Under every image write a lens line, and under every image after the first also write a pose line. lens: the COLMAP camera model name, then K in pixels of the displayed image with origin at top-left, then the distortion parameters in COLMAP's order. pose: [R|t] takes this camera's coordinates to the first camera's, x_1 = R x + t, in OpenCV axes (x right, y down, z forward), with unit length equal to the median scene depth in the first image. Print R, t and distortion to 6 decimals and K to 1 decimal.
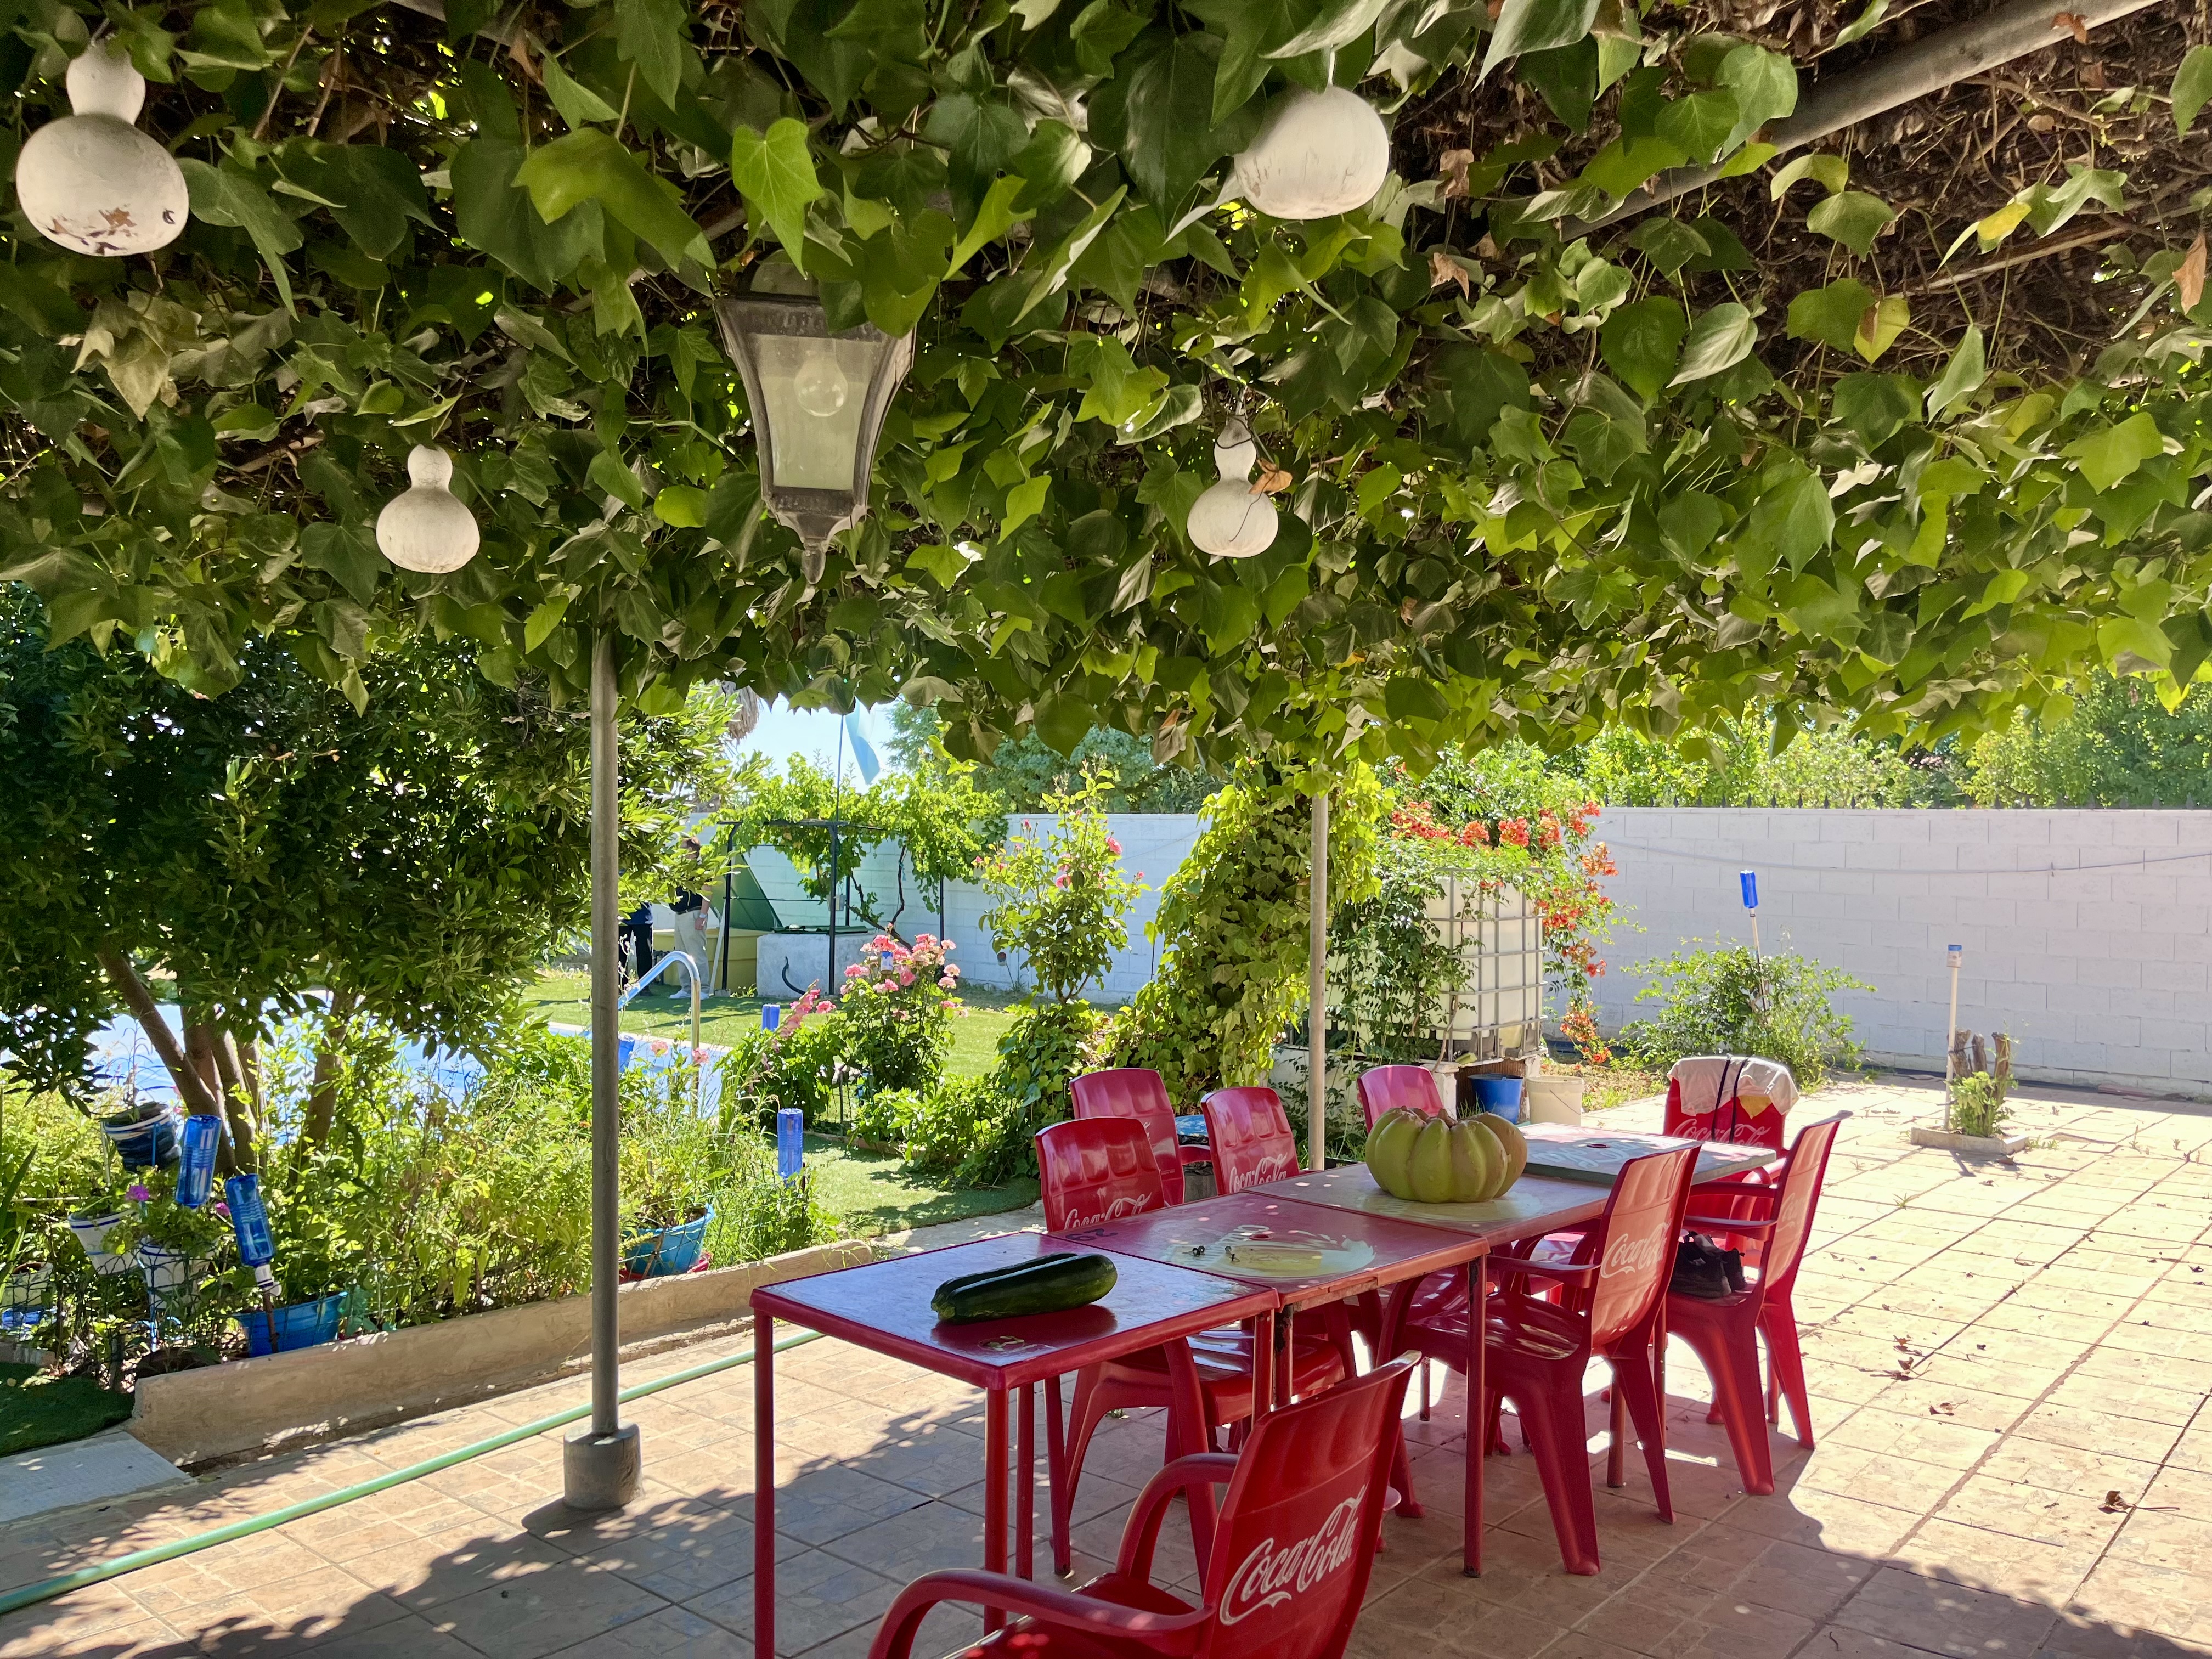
lens RADIAL K [[1683.7, 0, 1104.2], [0, 1683.7, 838.8], [0, 0, 1]] dist [0.070363, -0.101157]
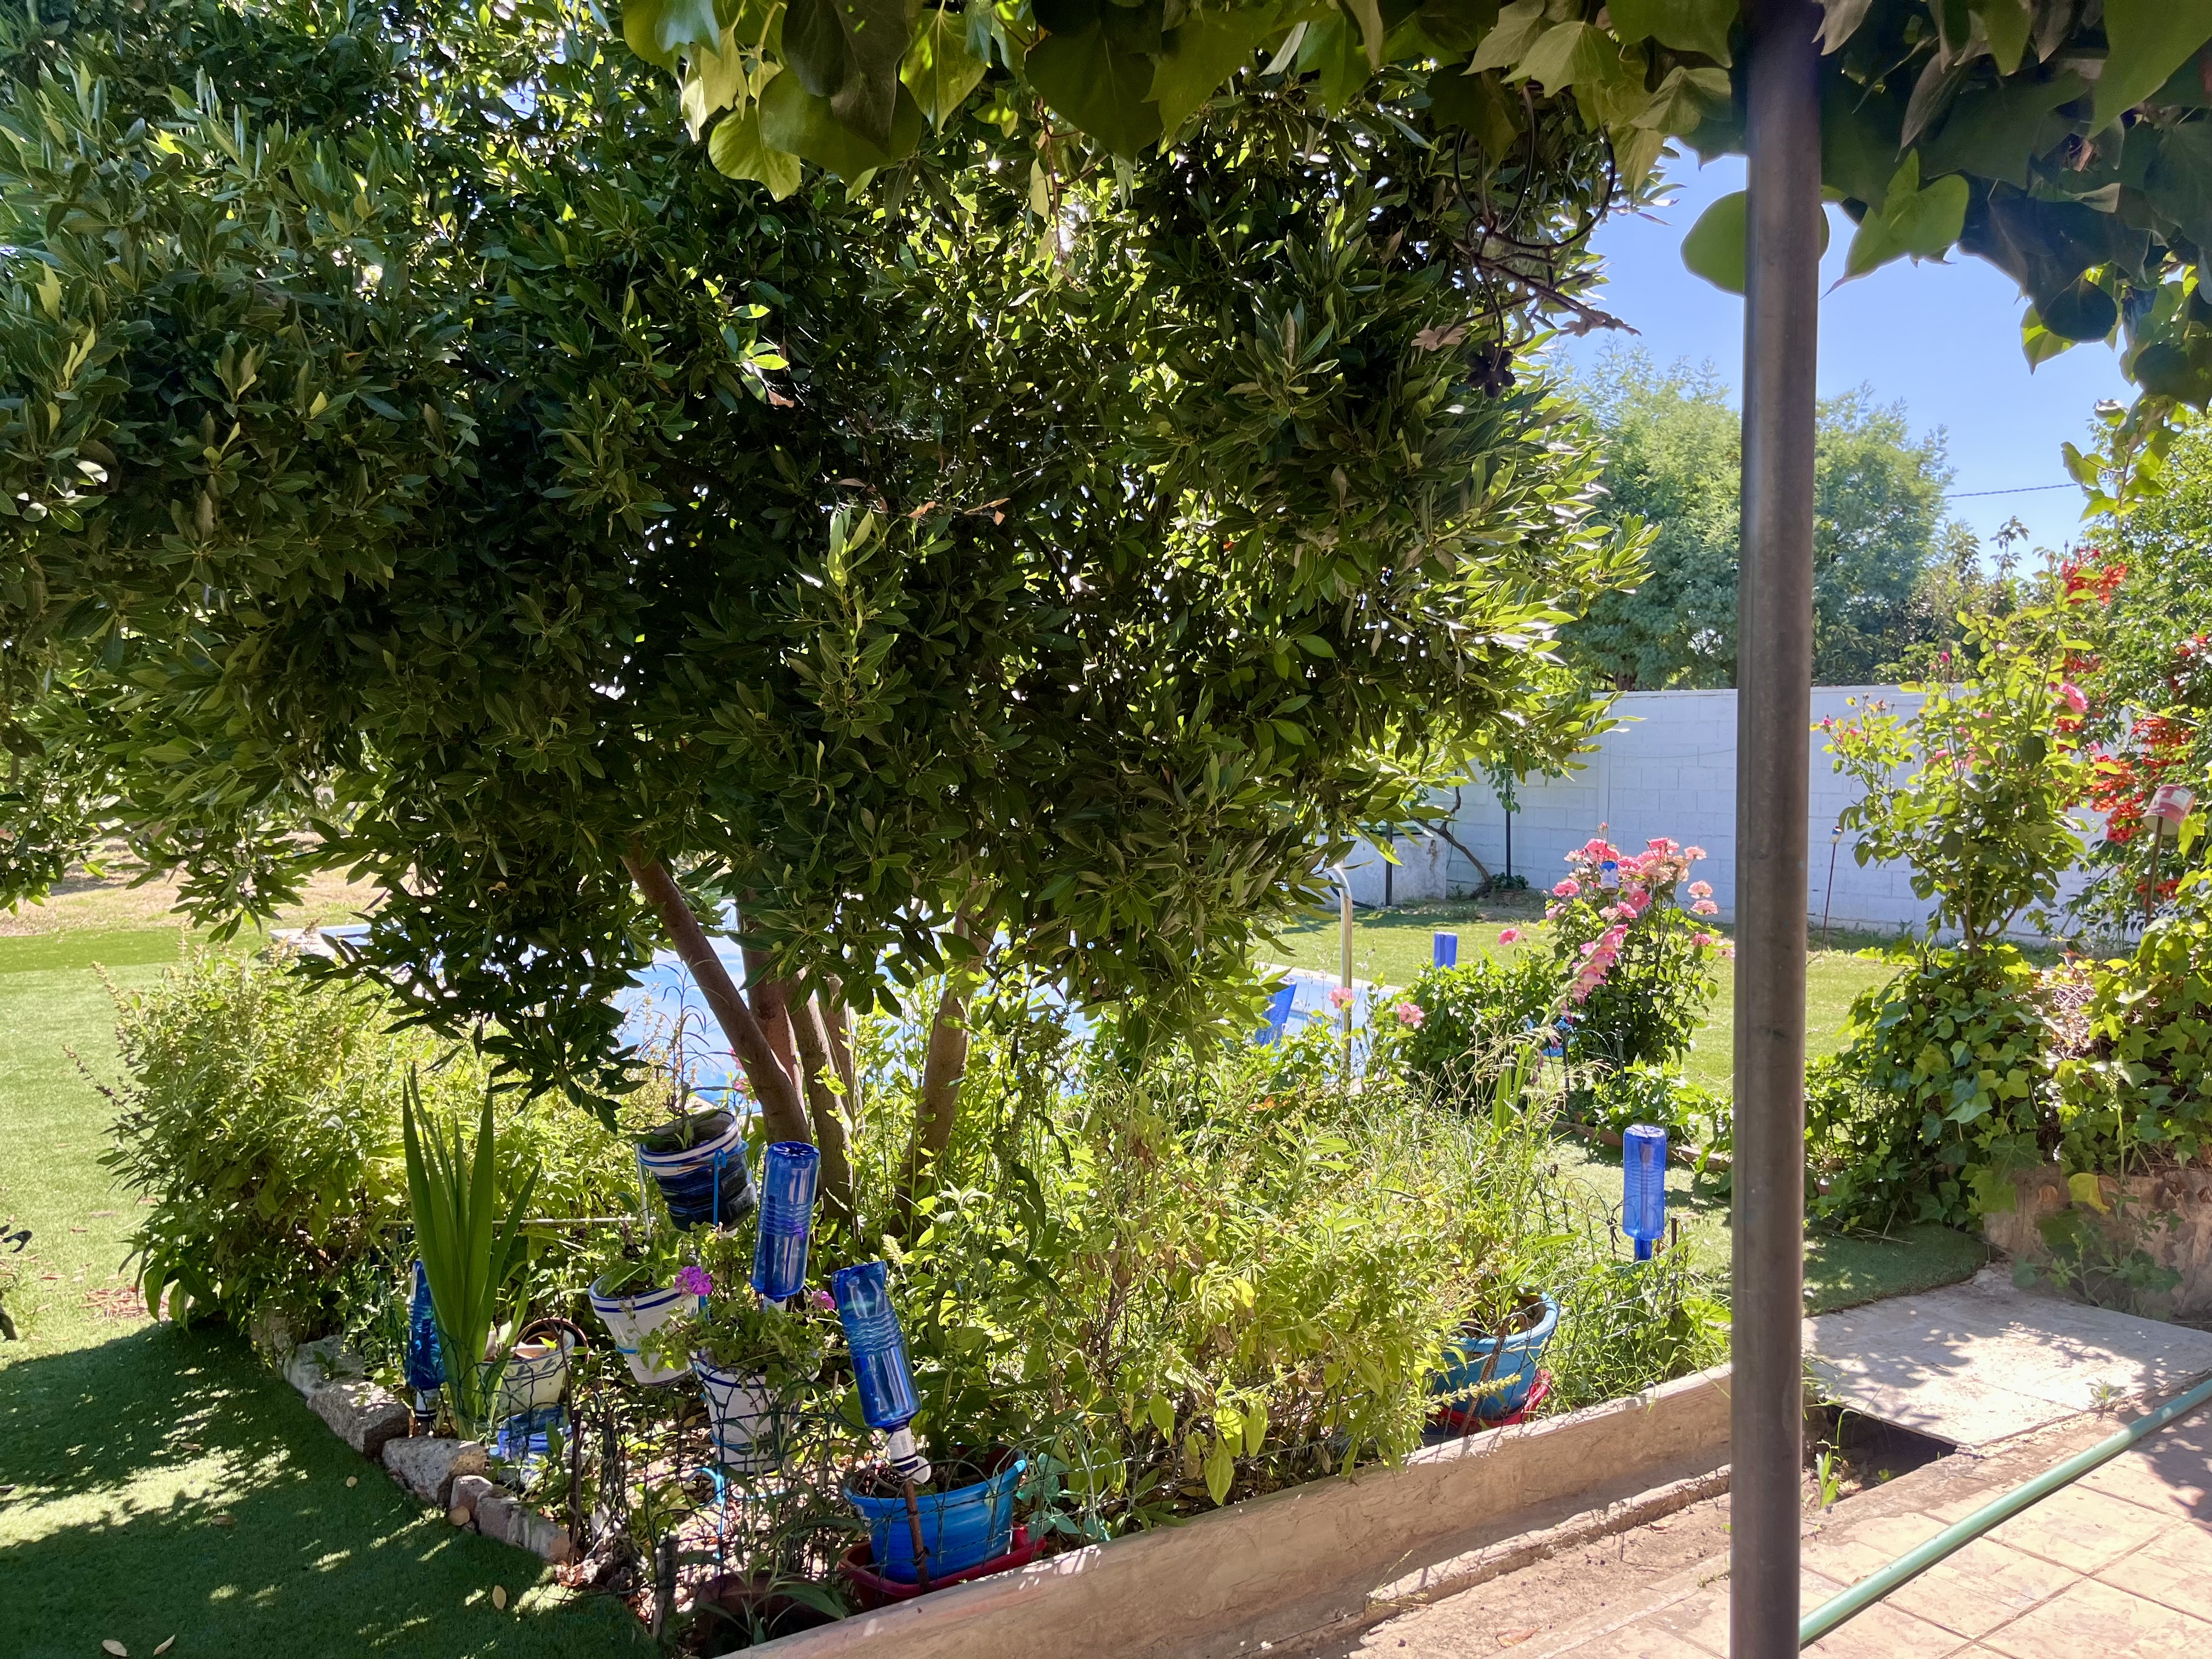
lens RADIAL K [[1683.7, 0, 1095.4], [0, 1683.7, 832.8], [0, 0, 1]] dist [0.070363, -0.101157]
pose [[0.964025, 0.007903, -0.265694, -0.270738], [0.006956, 0.998466, 0.054937, 0.025515], [0.265721, -0.054808, 0.962491, 0.468044]]
